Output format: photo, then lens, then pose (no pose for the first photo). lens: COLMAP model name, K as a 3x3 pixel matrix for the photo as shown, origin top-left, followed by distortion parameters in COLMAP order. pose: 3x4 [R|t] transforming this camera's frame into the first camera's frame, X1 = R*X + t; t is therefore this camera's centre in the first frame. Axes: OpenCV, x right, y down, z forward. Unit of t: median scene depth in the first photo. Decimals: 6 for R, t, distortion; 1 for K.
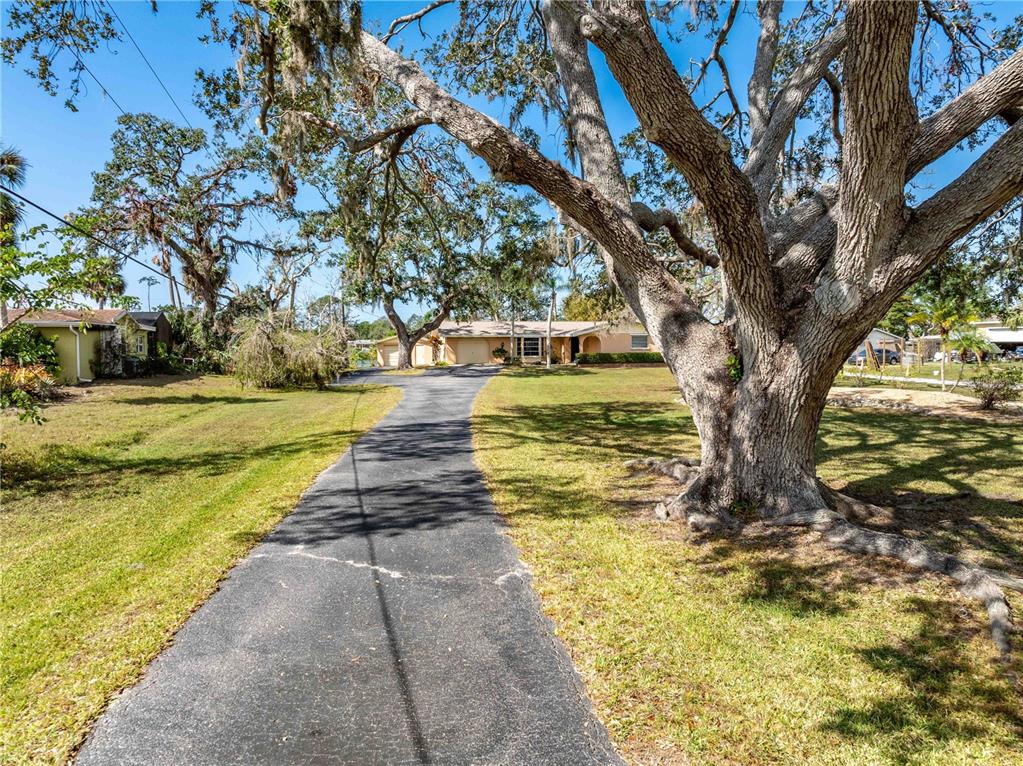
lens RADIAL K [[715.0, 0, 512.2], [0, 715.0, 381.1], [0, 0, 1]] dist [-0.044459, 0.007717]
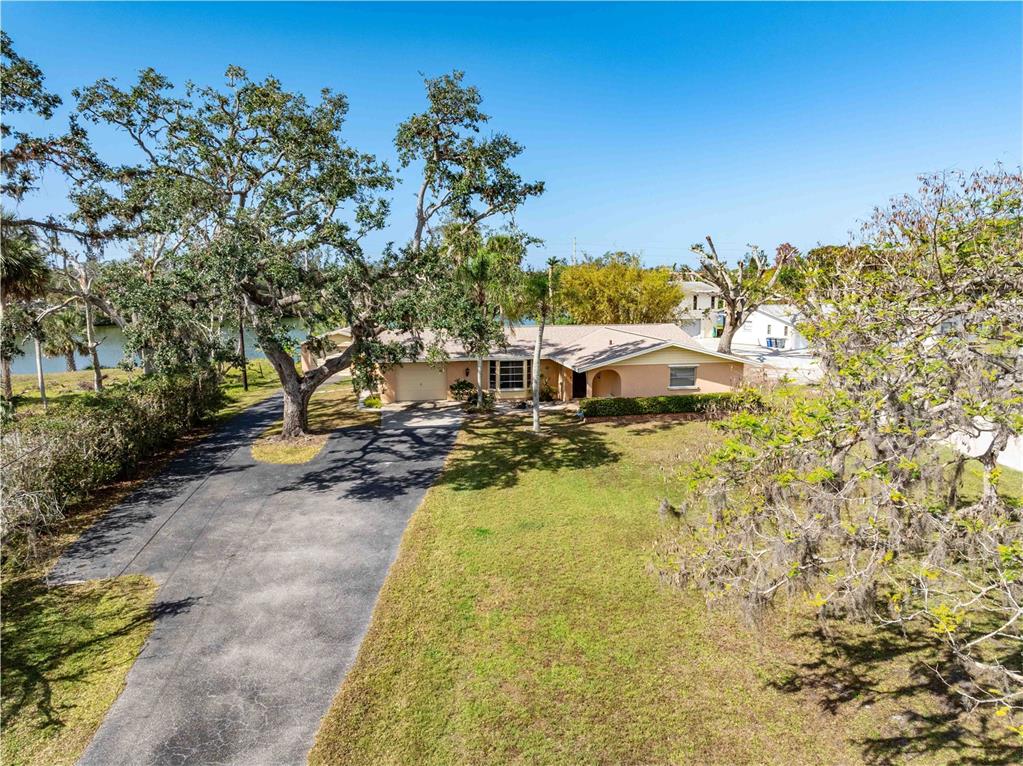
lens RADIAL K [[715.0, 0, 508.5], [0, 715.0, 382.1], [0, 0, 1]] dist [-0.044459, 0.007717]
pose [[0.999982, 0.003883, -0.004580, 0.031989], [-0.003450, 0.995842, 0.091030, -0.118950], [0.004914, -0.091013, 0.995838, 0.419729]]
